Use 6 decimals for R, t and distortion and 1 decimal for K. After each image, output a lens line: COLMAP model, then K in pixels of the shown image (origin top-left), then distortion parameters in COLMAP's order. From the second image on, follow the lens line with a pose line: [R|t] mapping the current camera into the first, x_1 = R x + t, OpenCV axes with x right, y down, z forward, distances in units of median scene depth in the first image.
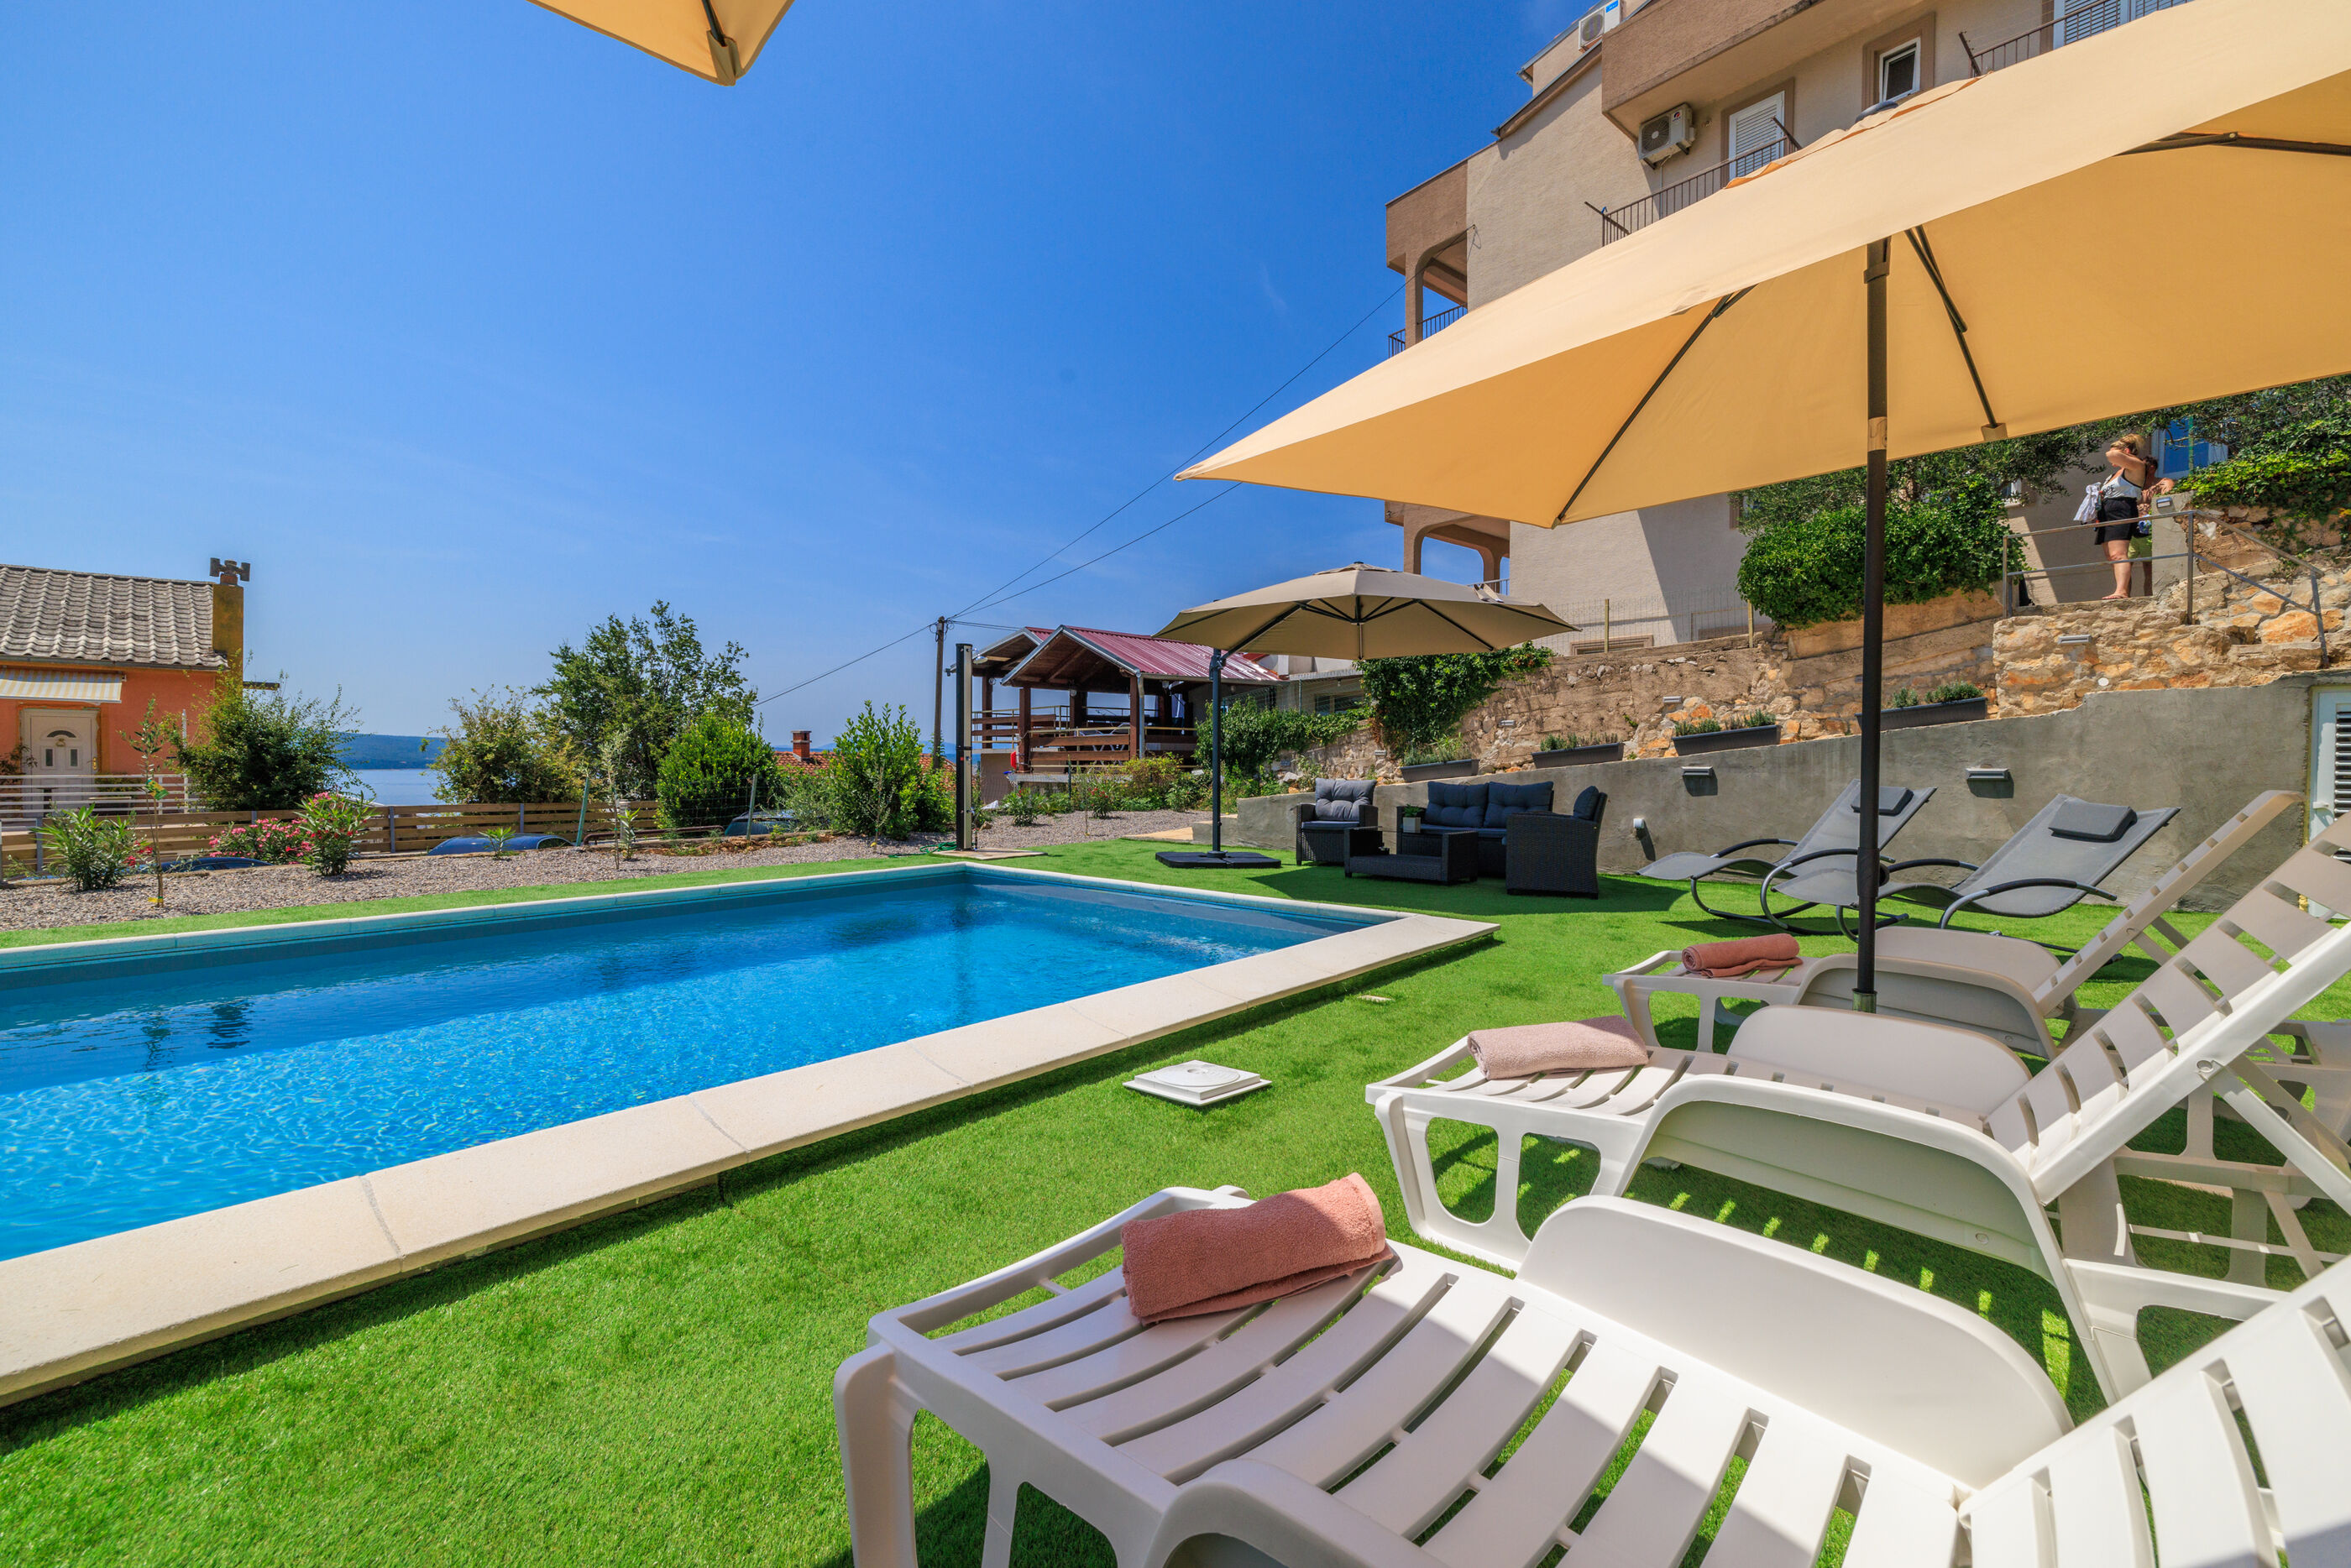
lens RADIAL K [[984.1, 0, 1208.1], [0, 984.1, 778.1], [0, 0, 1]] dist [0.008759, 0.001120]
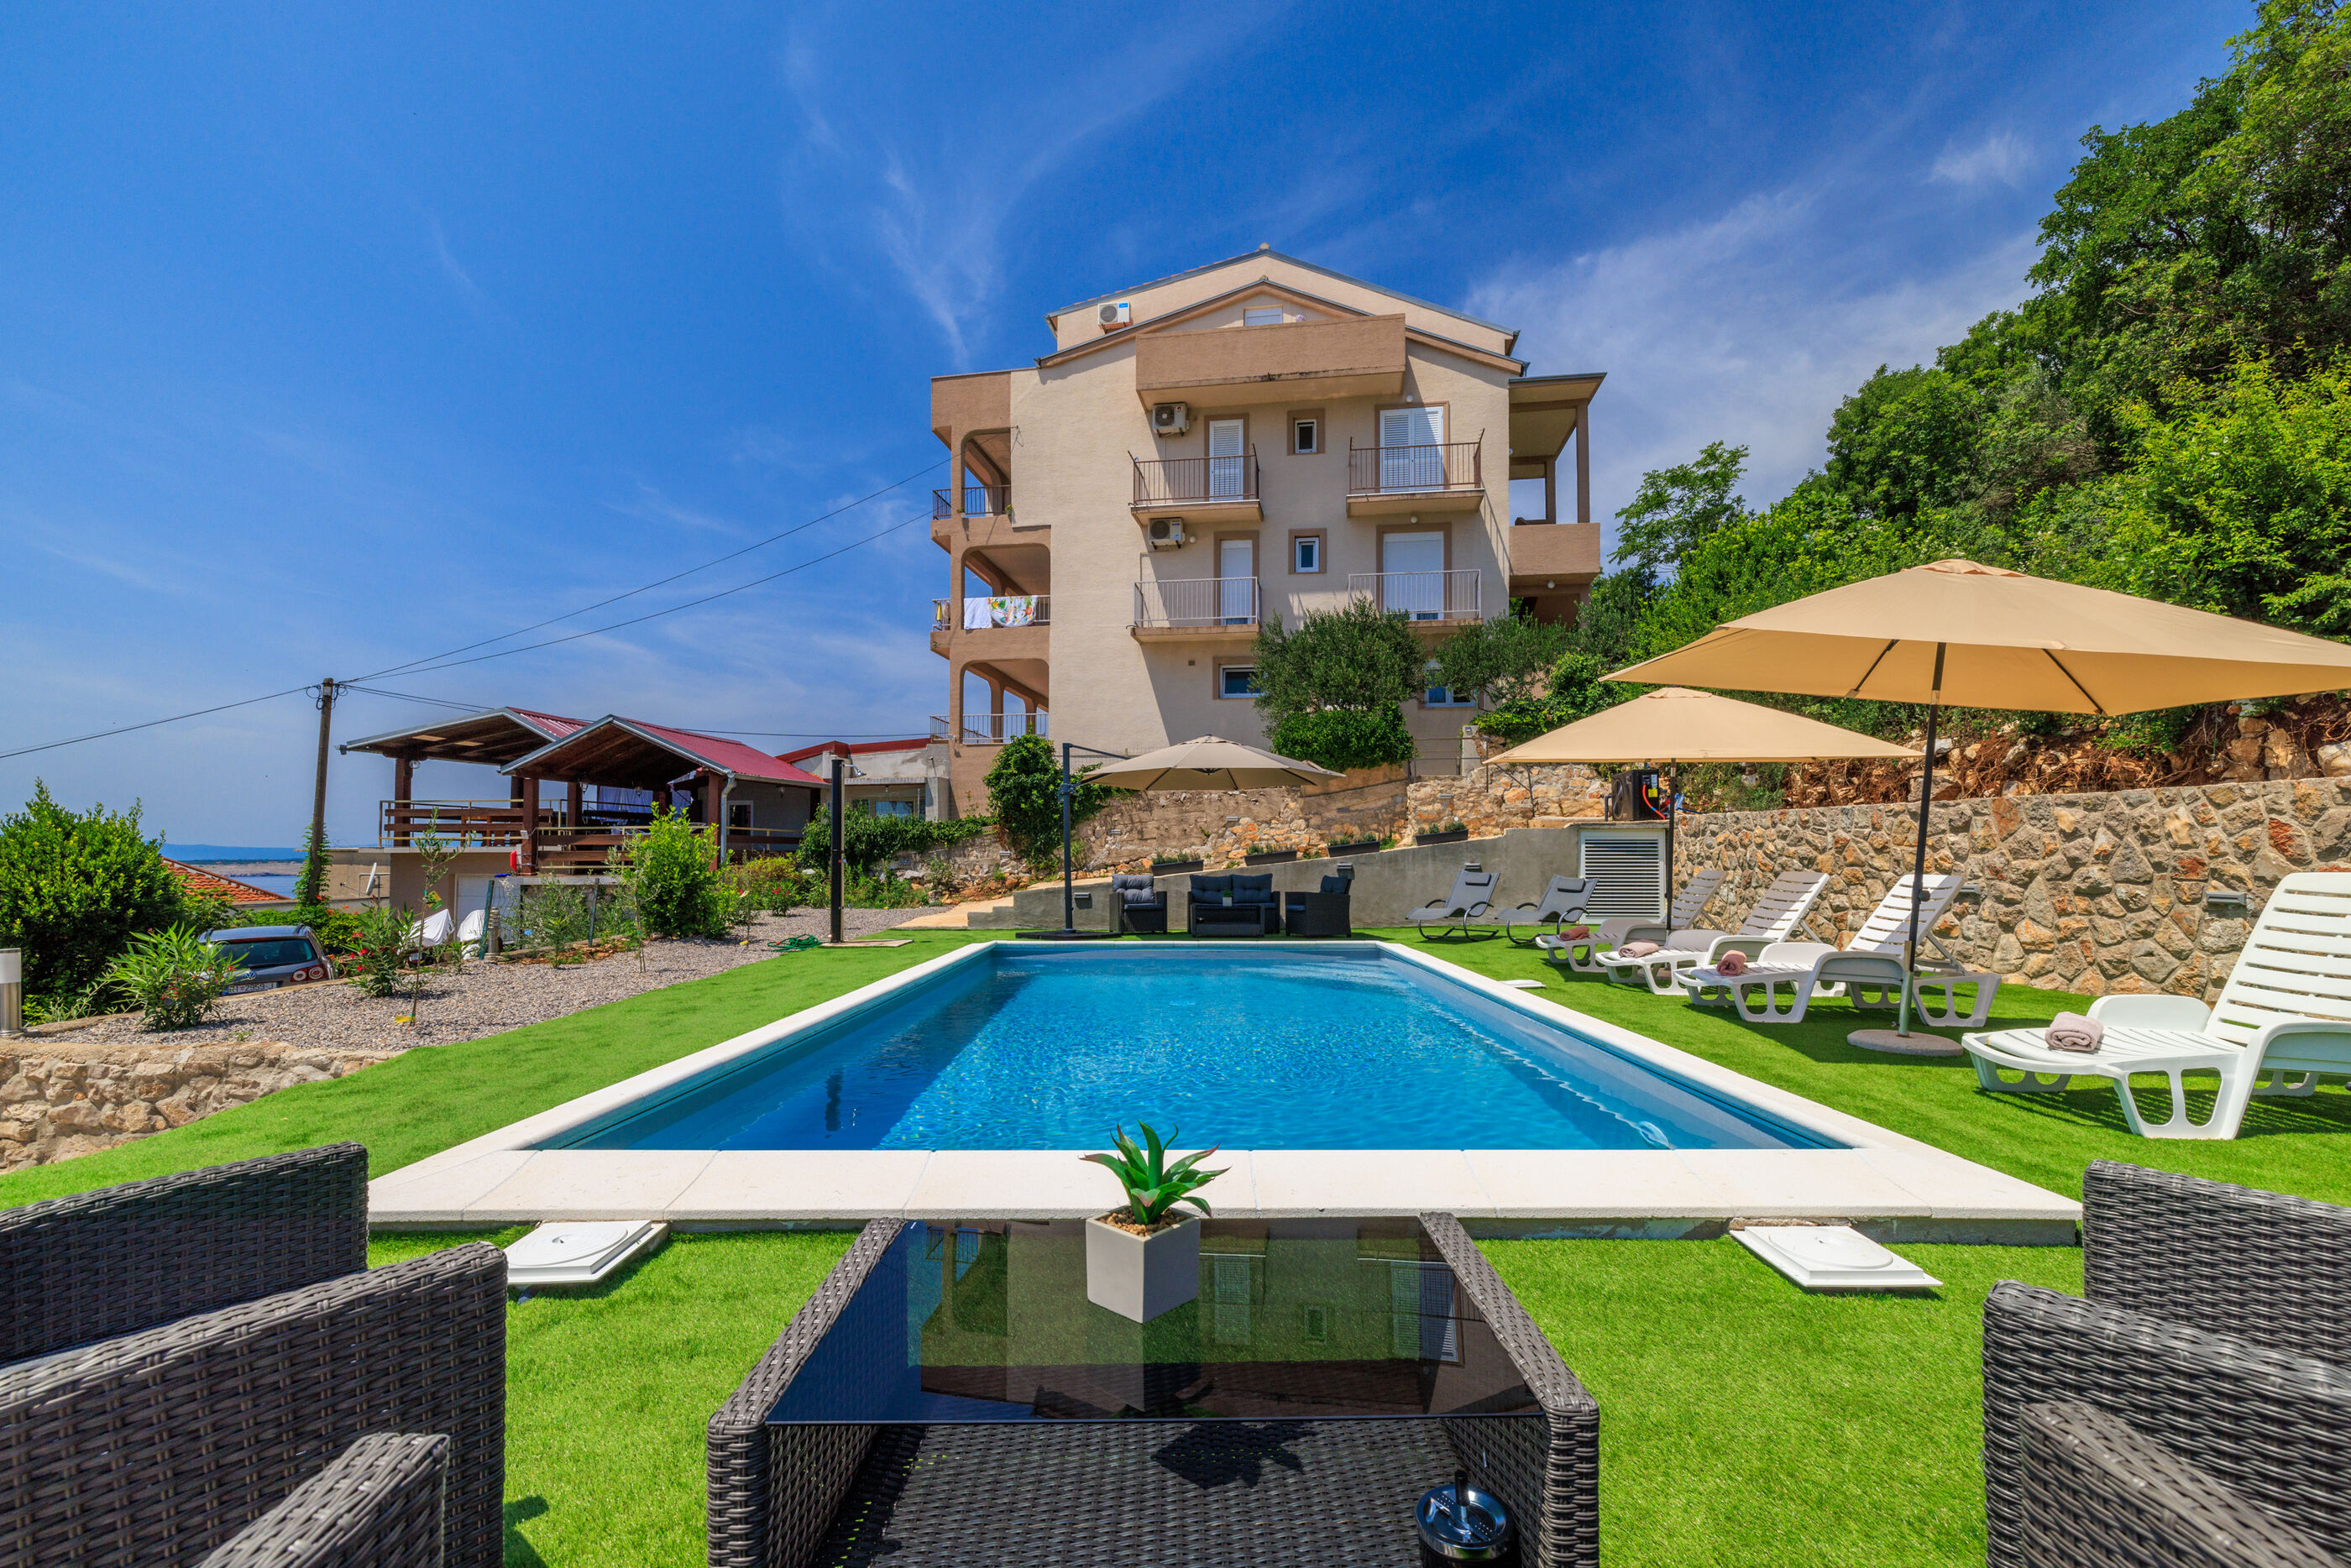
lens RADIAL K [[1024.1, 0, 1182.5], [0, 1024.1, 826.2], [0, 0, 1]] dist [0.009408, 0.000399]
pose [[0.769354, 0.017692, 0.638578, -0.576906], [0.013303, 0.998956, -0.043704, -0.001153], [-0.638685, 0.042119, 0.768315, -0.146960]]
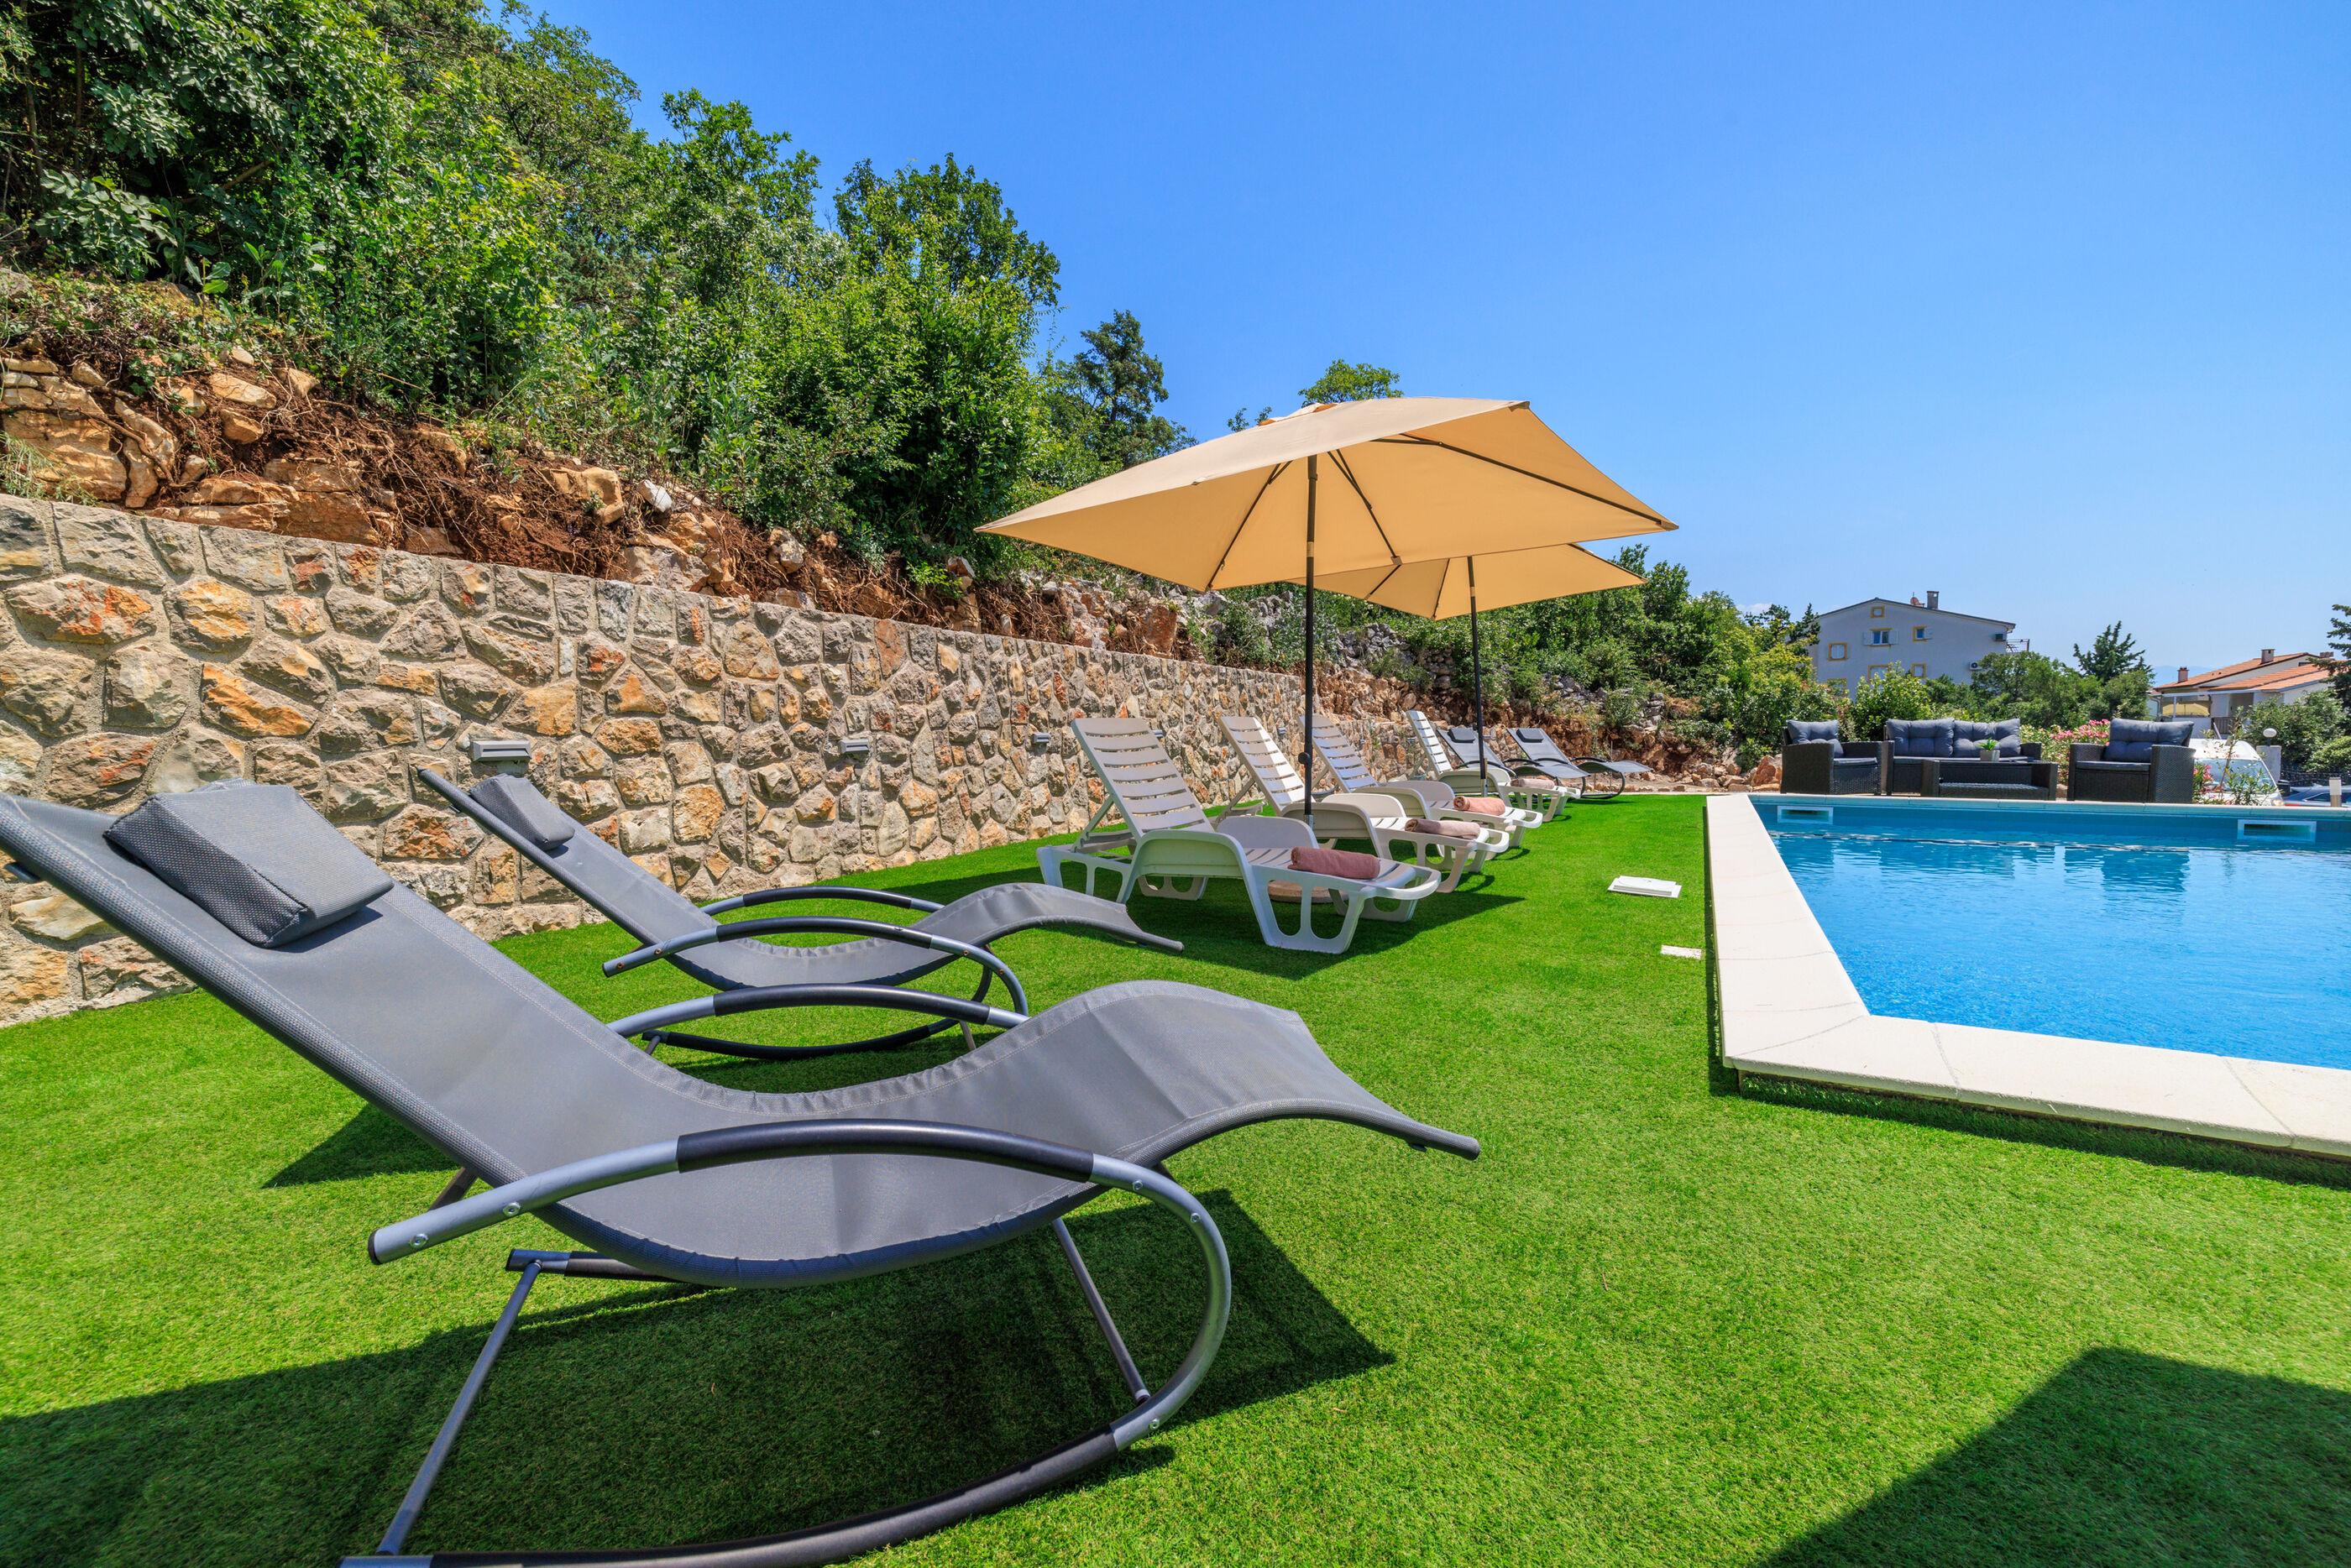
lens RADIAL K [[1024.1, 0, 1212.7], [0, 1024.1, 769.2], [0, 0, 1]] dist [0.009408, 0.000399]
pose [[-0.970539, 0.017603, -0.240298, 0.264161], [0.001466, 0.997741, 0.067168, -0.003325], [0.240938, 0.064837, -0.968372, 0.582599]]
